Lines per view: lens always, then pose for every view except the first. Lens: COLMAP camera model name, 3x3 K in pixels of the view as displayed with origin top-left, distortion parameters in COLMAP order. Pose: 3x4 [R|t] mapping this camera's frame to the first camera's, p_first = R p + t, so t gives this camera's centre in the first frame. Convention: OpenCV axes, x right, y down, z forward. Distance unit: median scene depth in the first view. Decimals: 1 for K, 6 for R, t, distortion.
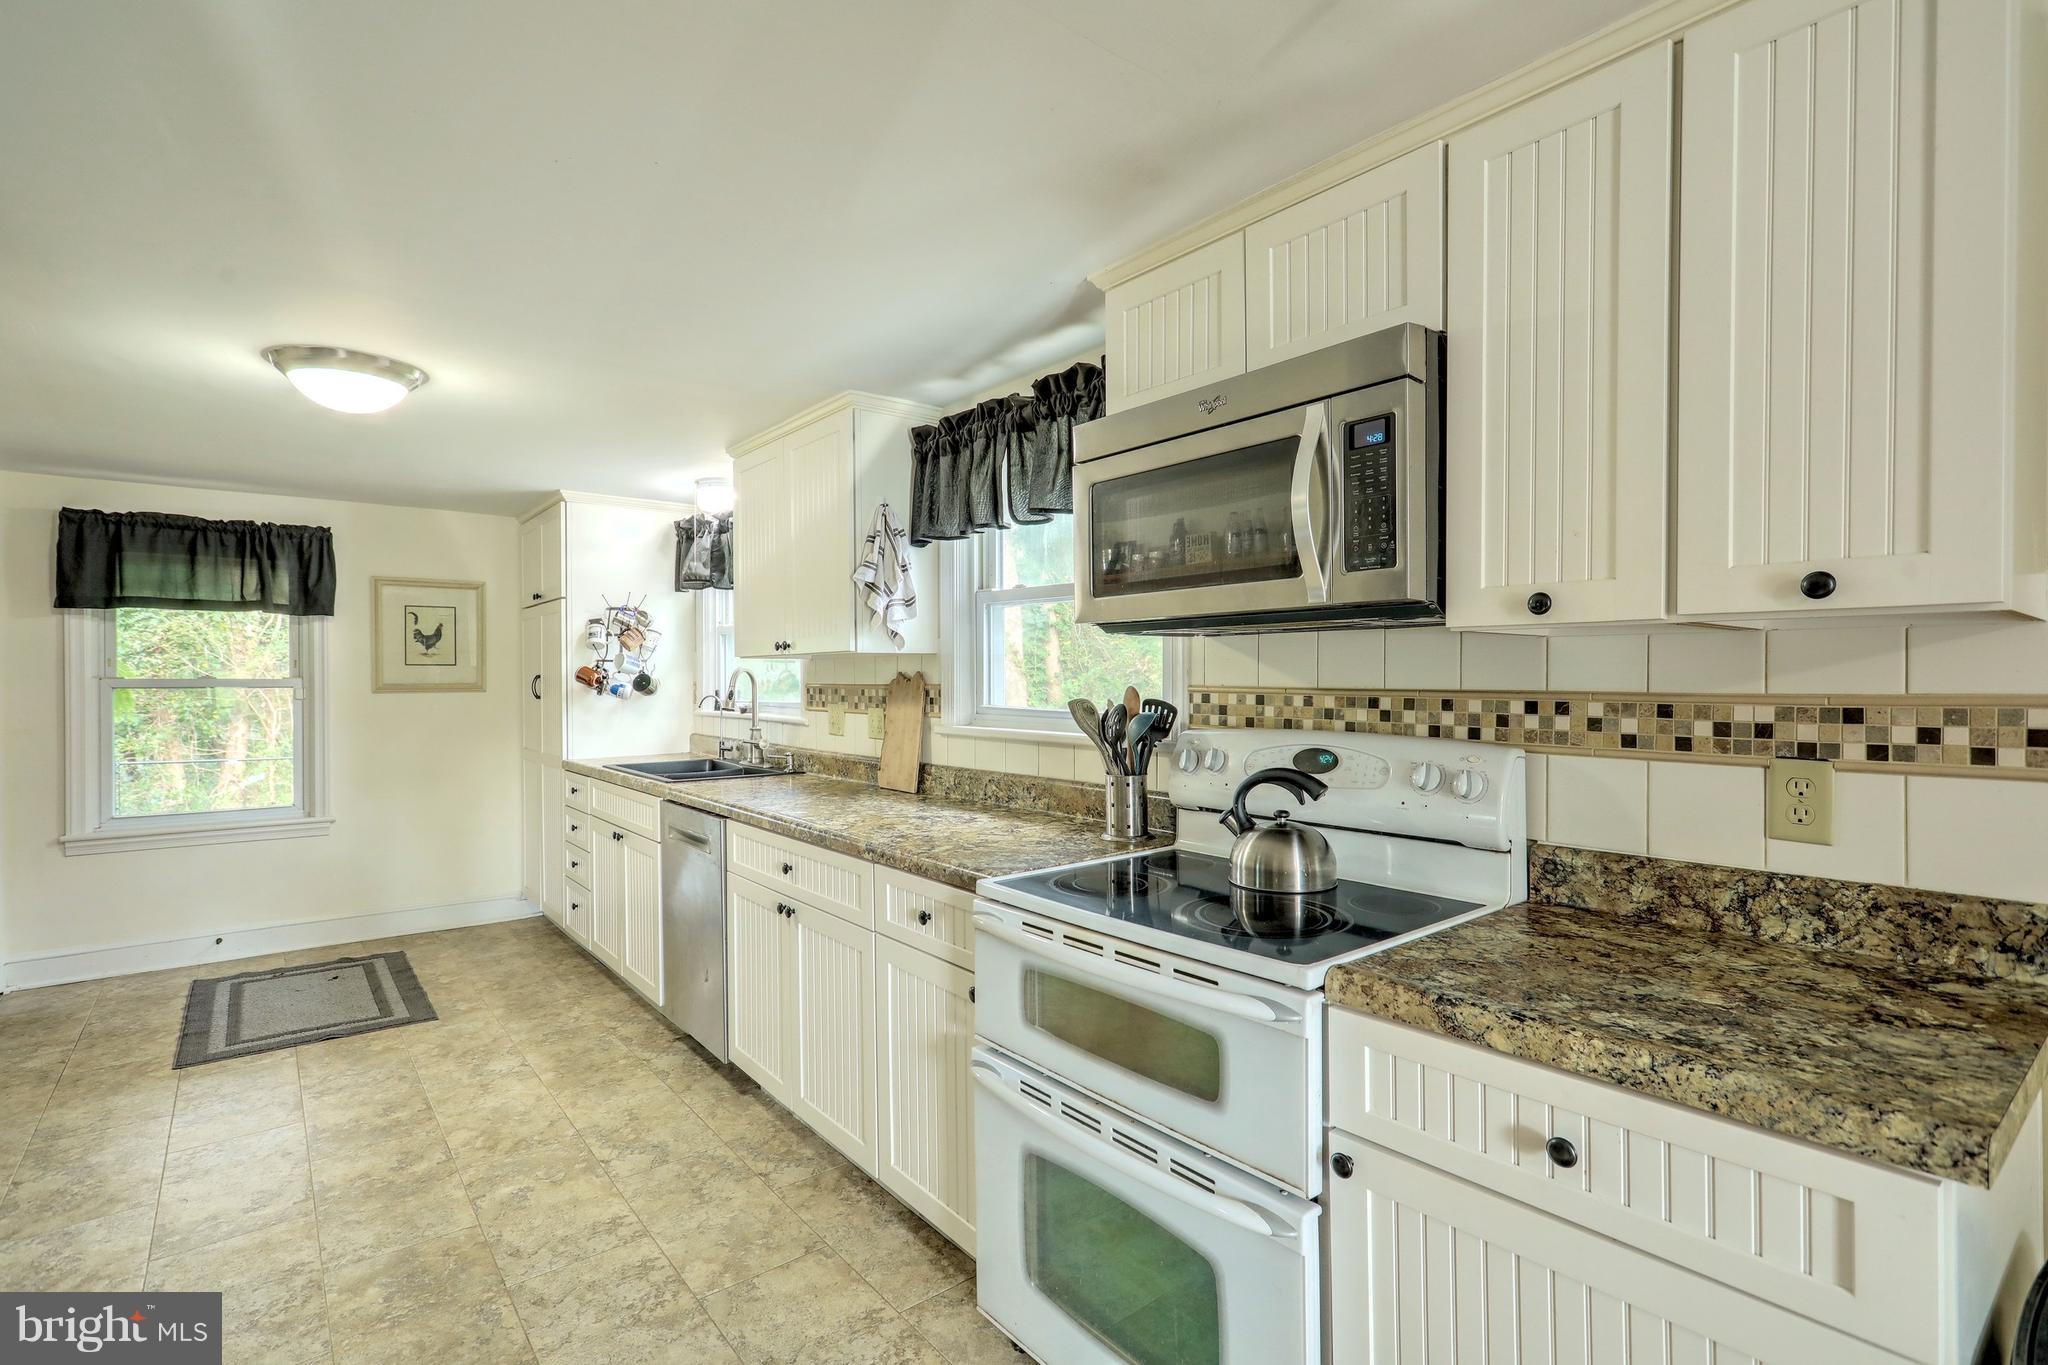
lens RADIAL K [[1041.1, 0, 965.0], [0, 1041.1, 695.8], [0, 0, 1]] dist [0.000330, 0.001130]
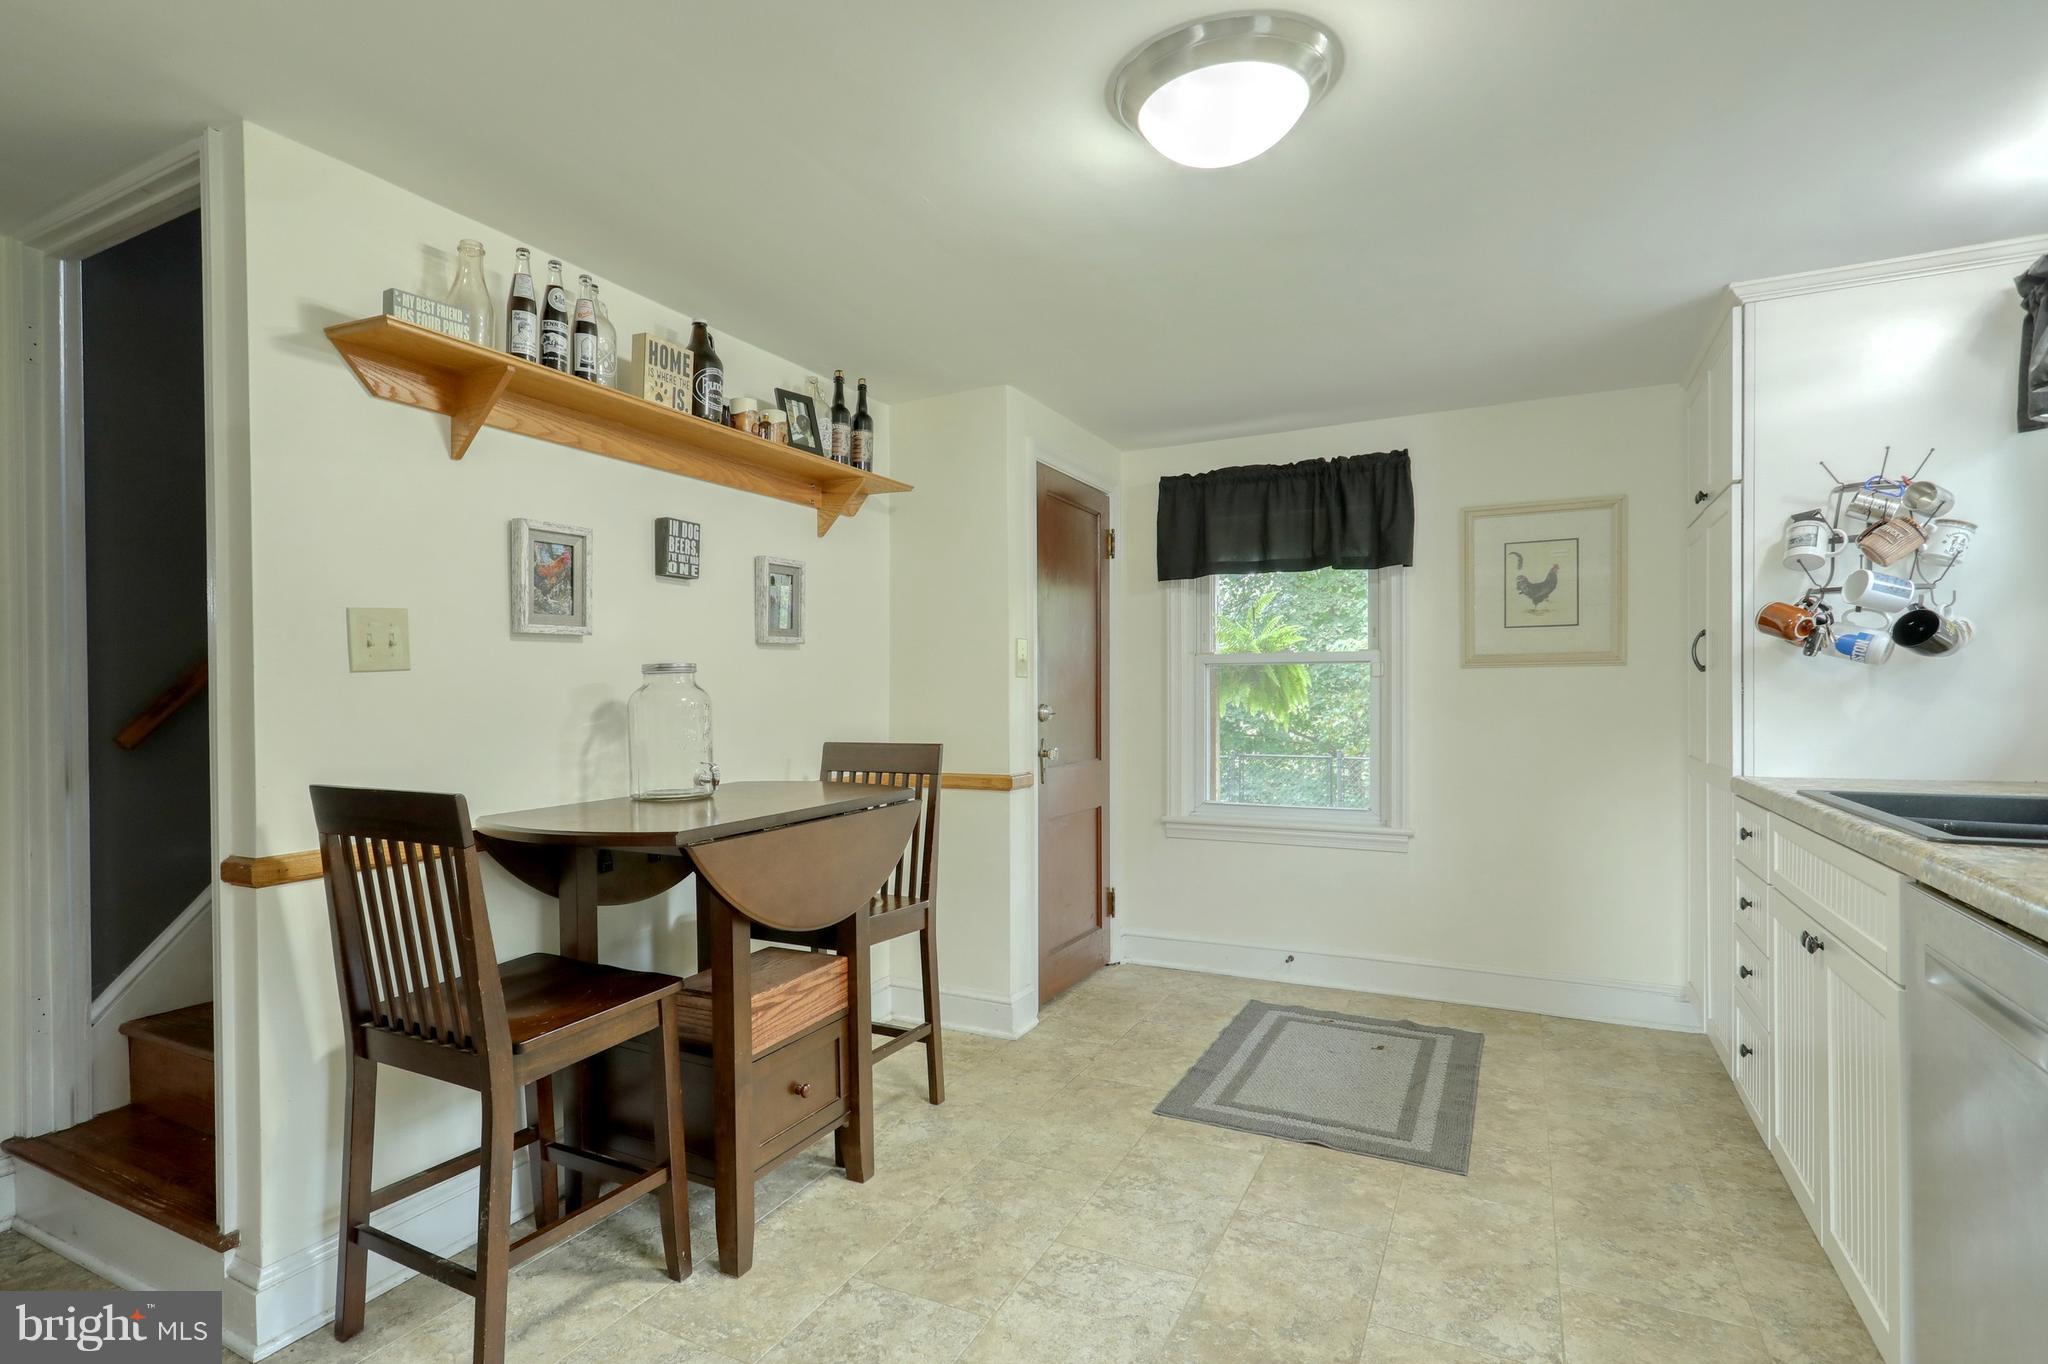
lens RADIAL K [[1041.1, 0, 965.0], [0, 1041.1, 695.3], [0, 0, 1]] dist [0.000330, 0.001130]
pose [[0.447457, 0.004574, -0.894294, -0.076082], [-0.019051, 0.999809, -0.004419, 0.029267], [0.894102, 0.019014, 0.447459, 0.395011]]
